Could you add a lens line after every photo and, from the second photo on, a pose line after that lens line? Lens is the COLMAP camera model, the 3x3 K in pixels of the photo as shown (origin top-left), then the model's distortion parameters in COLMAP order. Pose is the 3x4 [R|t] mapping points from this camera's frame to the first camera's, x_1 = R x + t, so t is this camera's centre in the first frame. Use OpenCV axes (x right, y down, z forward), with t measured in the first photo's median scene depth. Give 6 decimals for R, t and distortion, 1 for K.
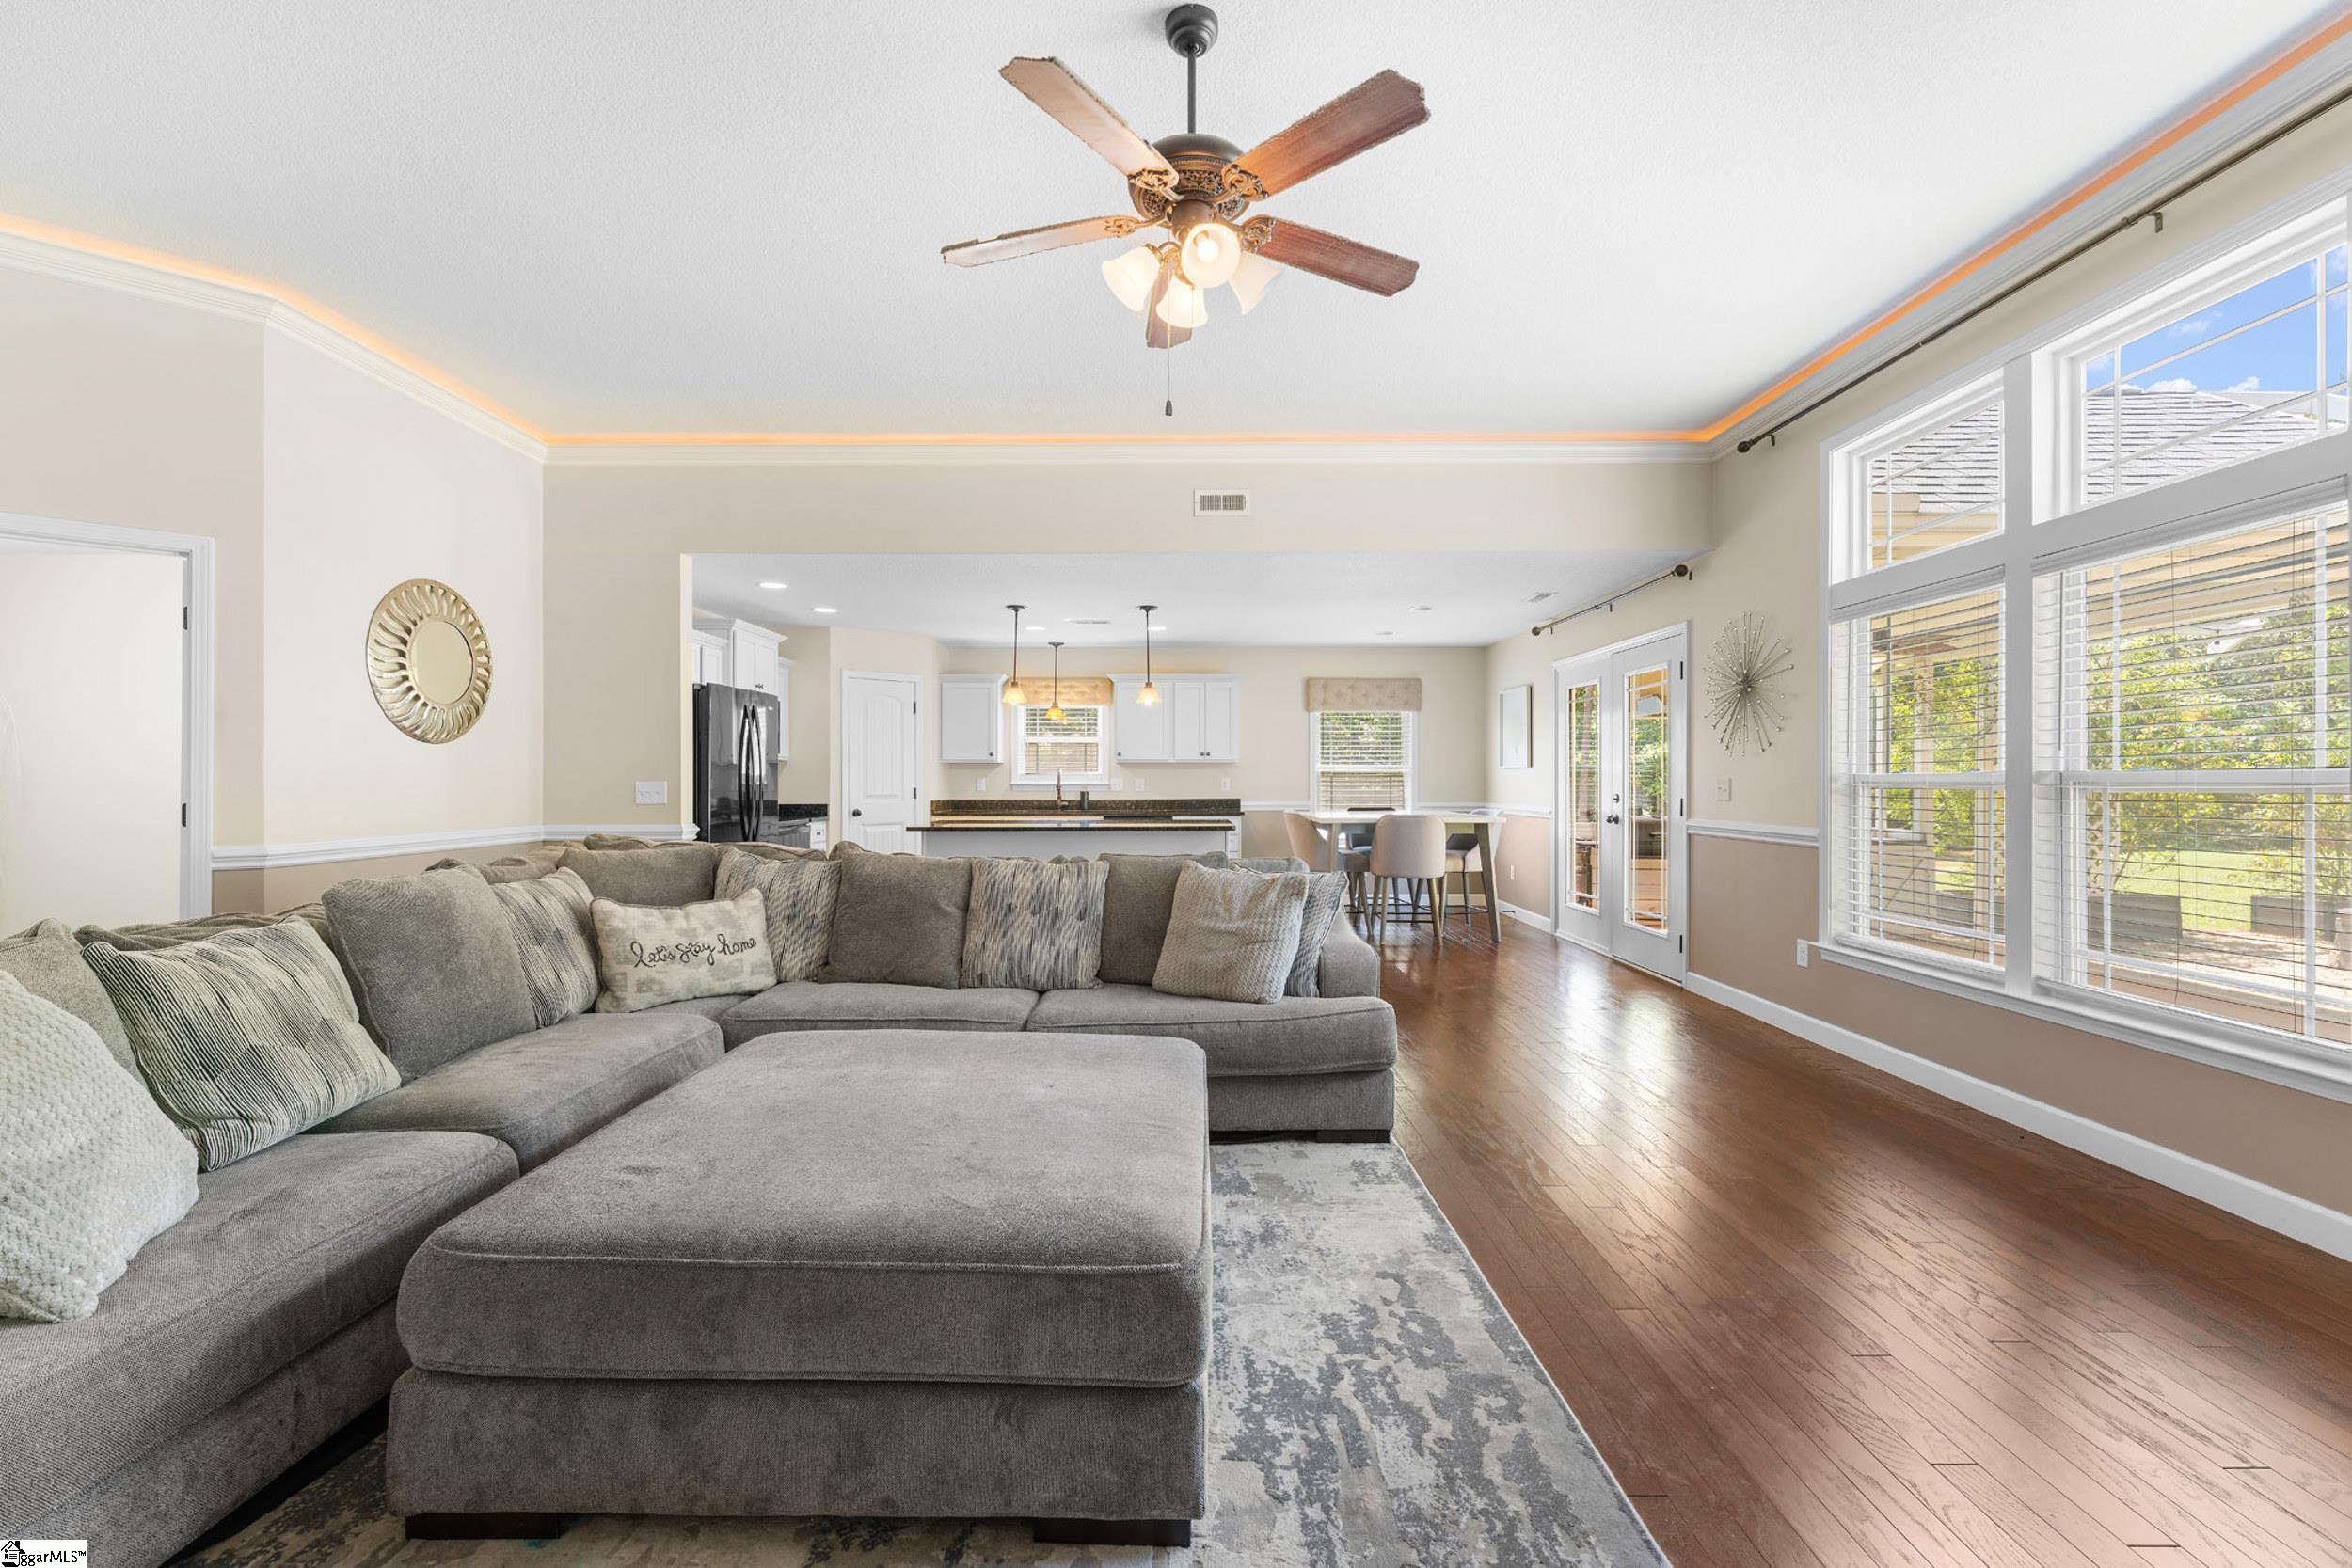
lens RADIAL K [[950.1, 0, 1180.0], [0, 950.1, 784.6], [0, 0, 1]] dist [0.003654, 0.000591]
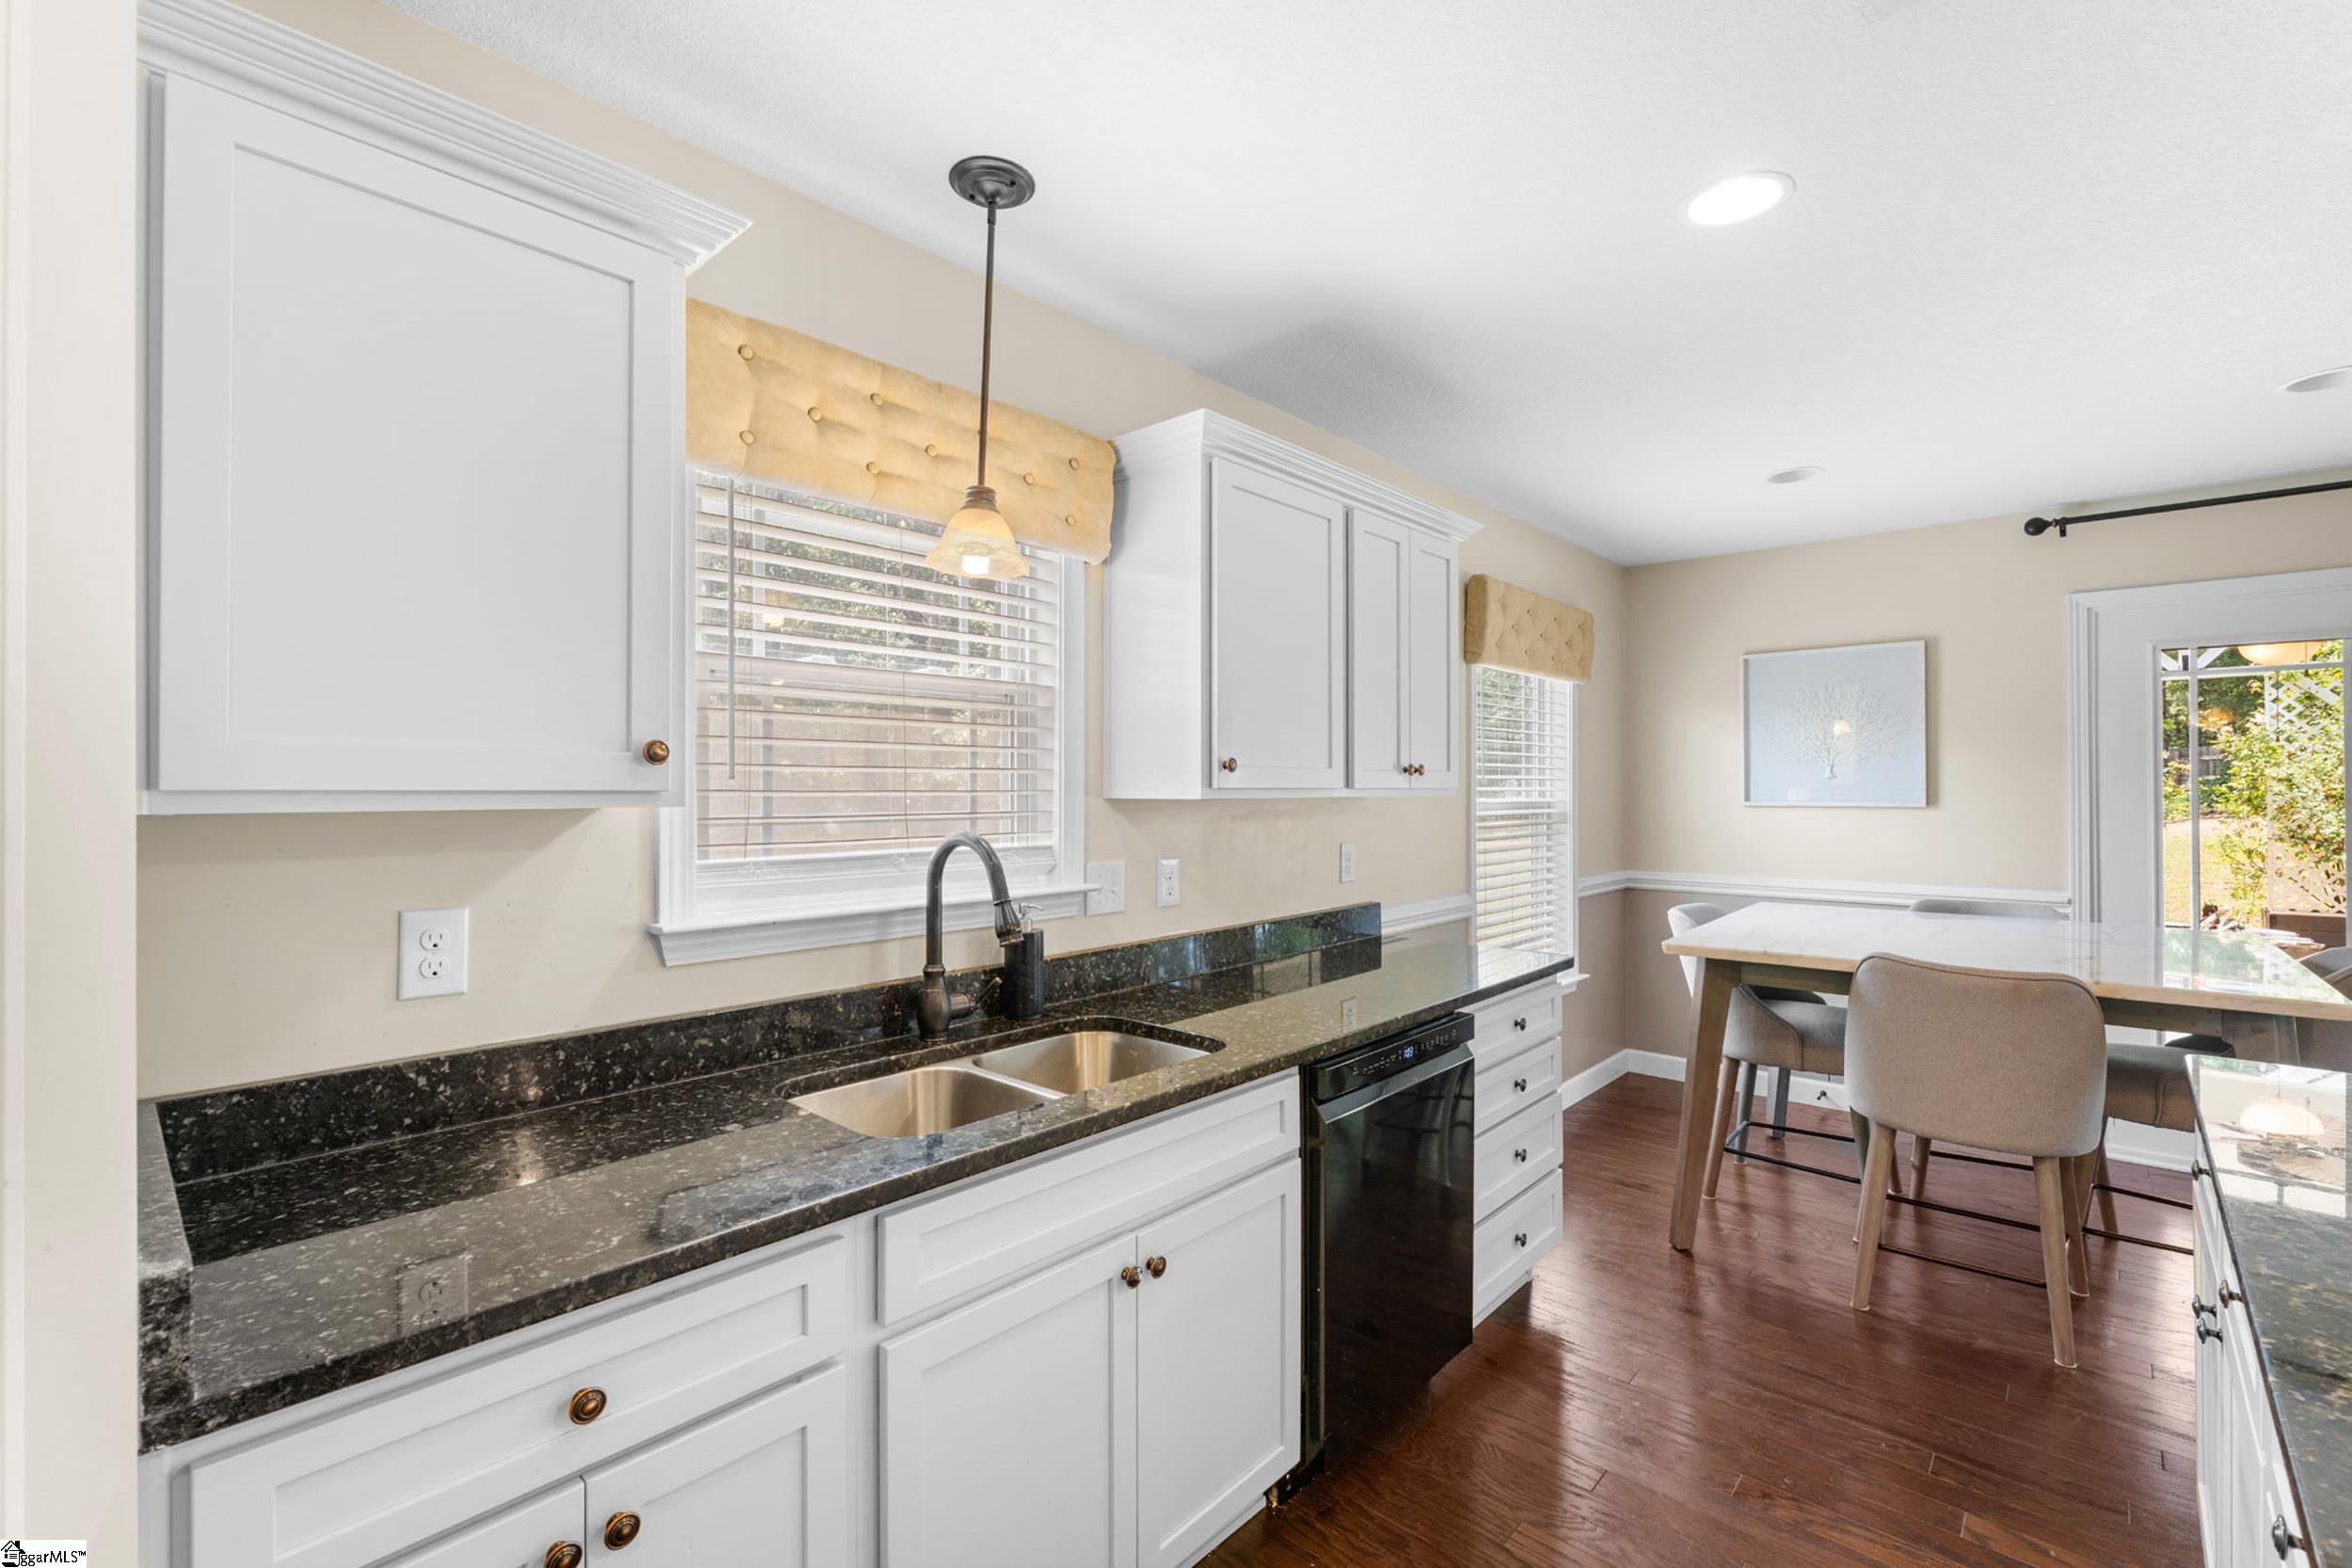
lens RADIAL K [[1013.1, 0, 1179.0], [0, 1013.1, 781.3], [0, 0, 1]] dist [-0.004990, -0.000535]
pose [[0.684548, 0.005042, 0.728950, -0.537272], [0.007094, 0.999883, -0.013578, -0.051862], [-0.728933, 0.014466, 0.684432, 1.765291]]
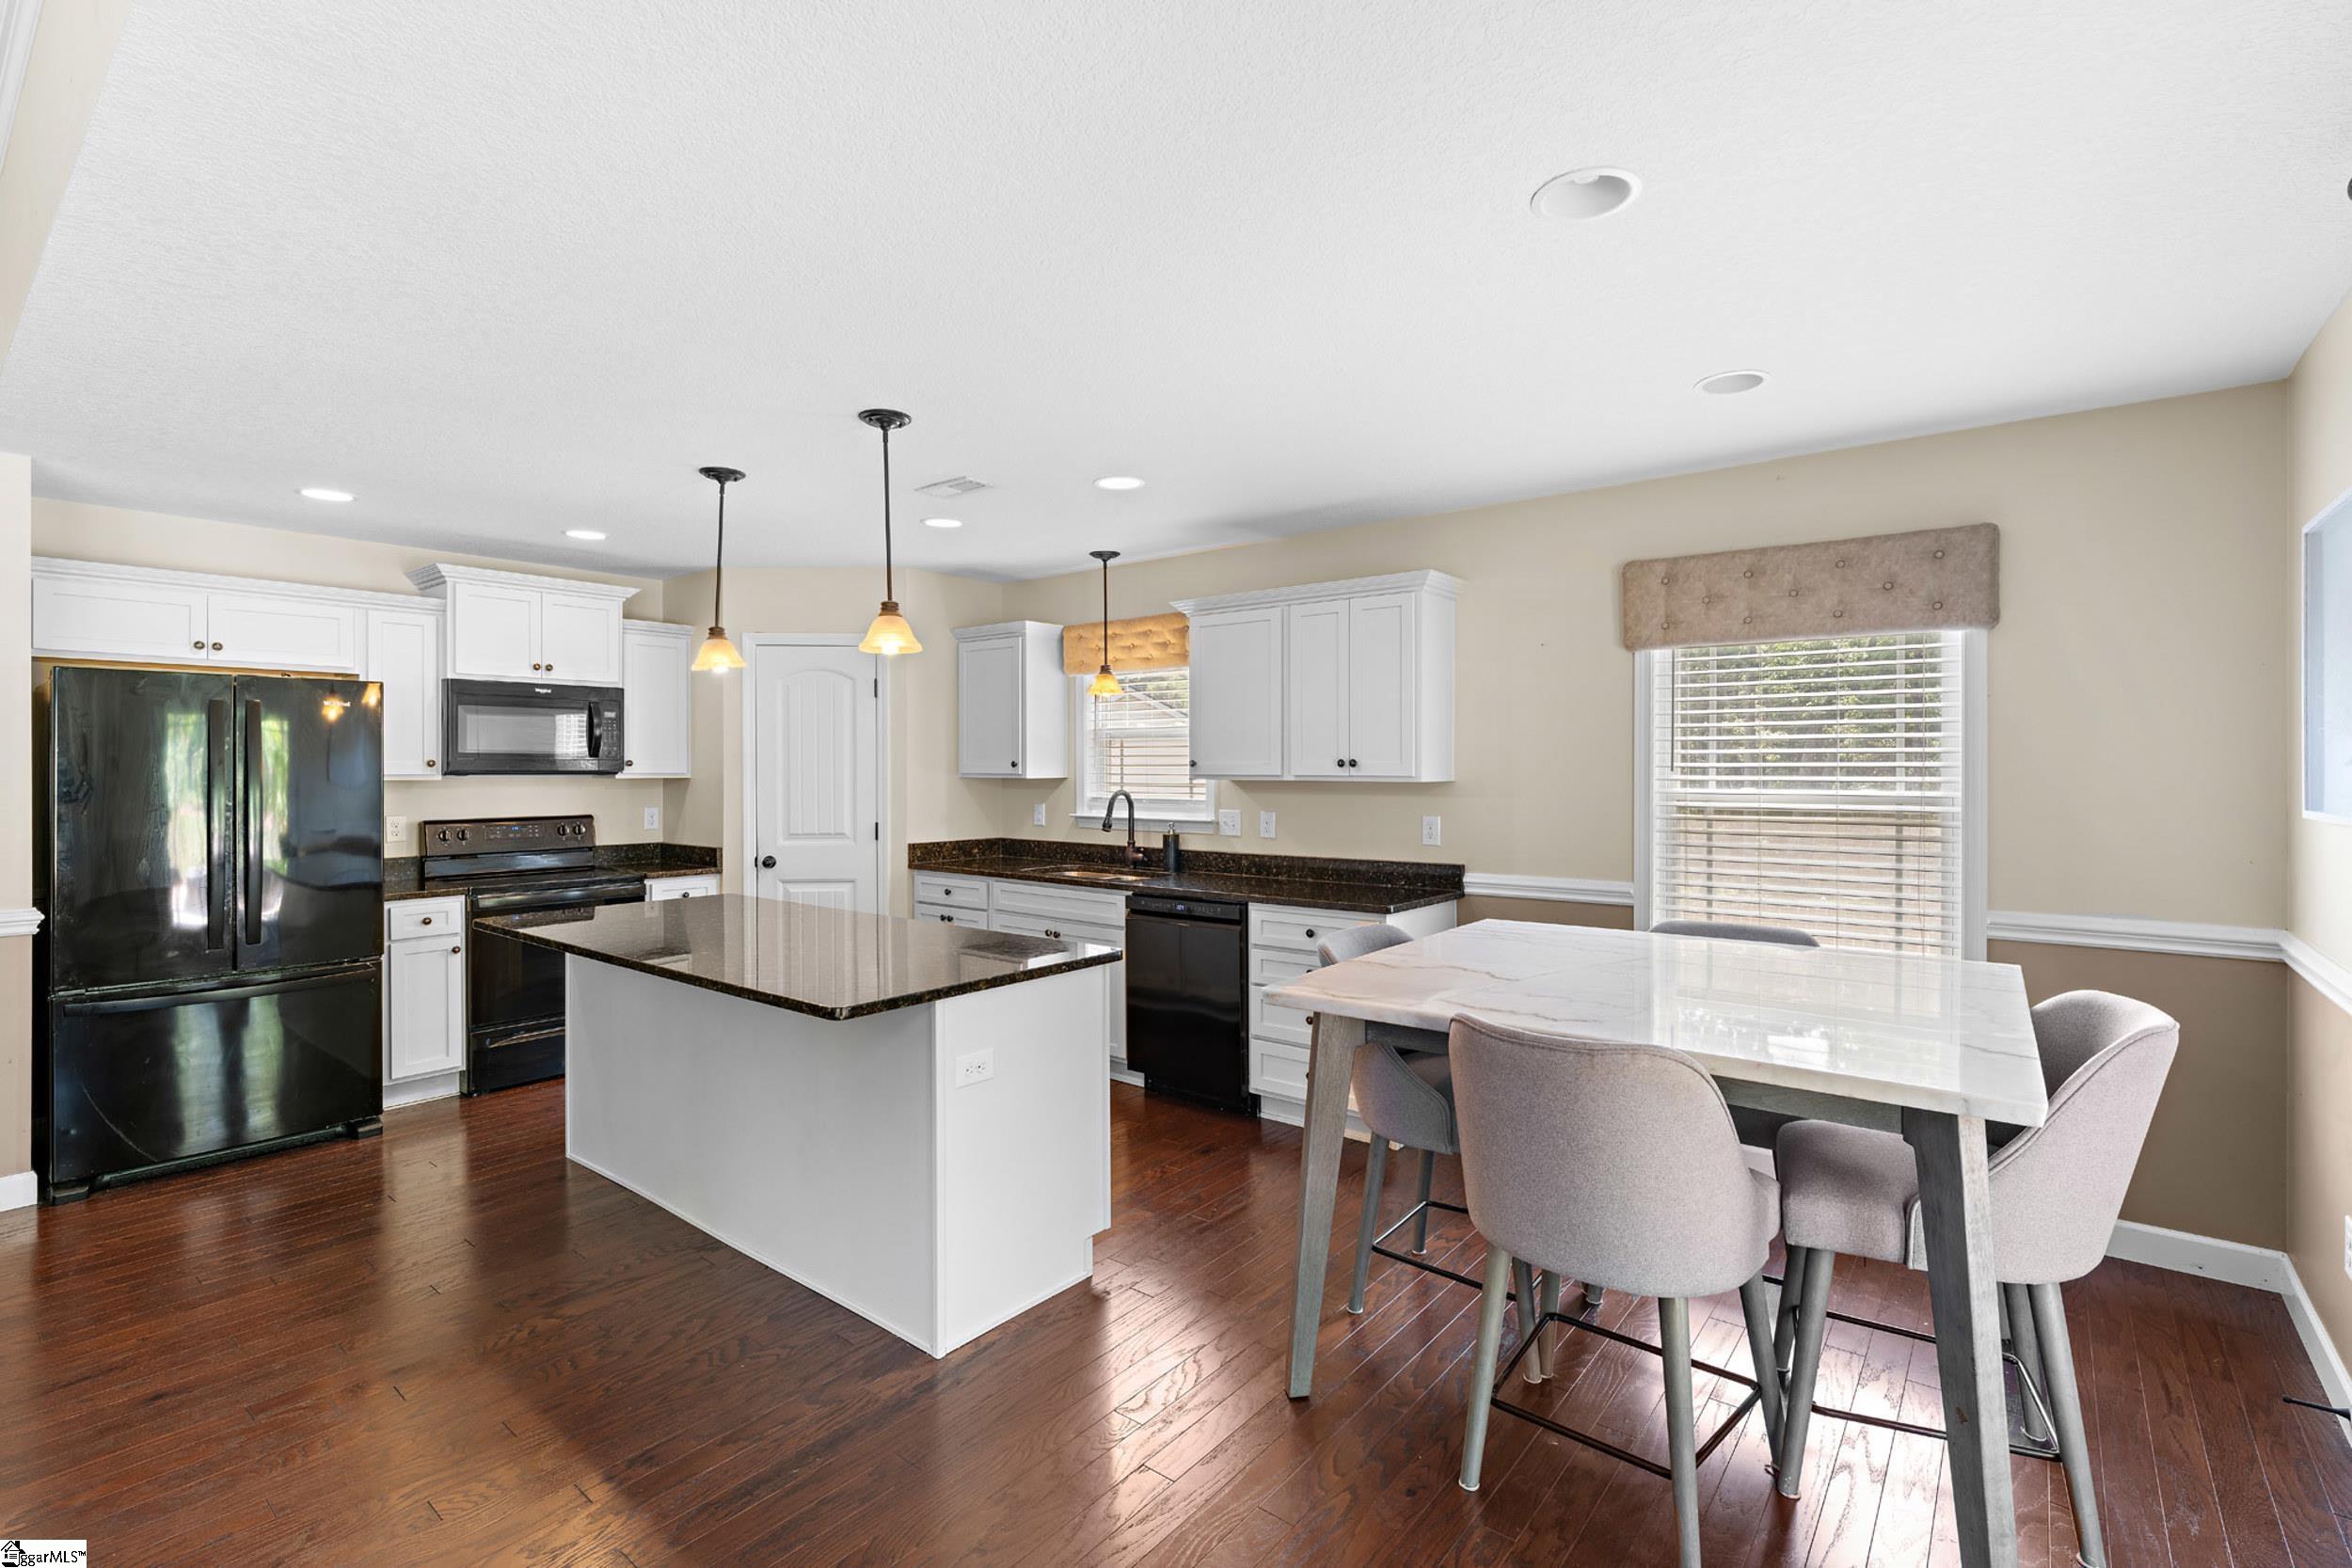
lens RADIAL K [[1055.7, 0, 1174.2], [0, 1055.7, 765.9], [0, 0, 1]] dist [-0.001656, -0.000244]
pose [[0.770366, 0.000135, -0.637601, 0.582349], [-0.004213, 0.999979, -0.004878, -0.059073], [0.637588, 0.006444, 0.770351, 1.210719]]
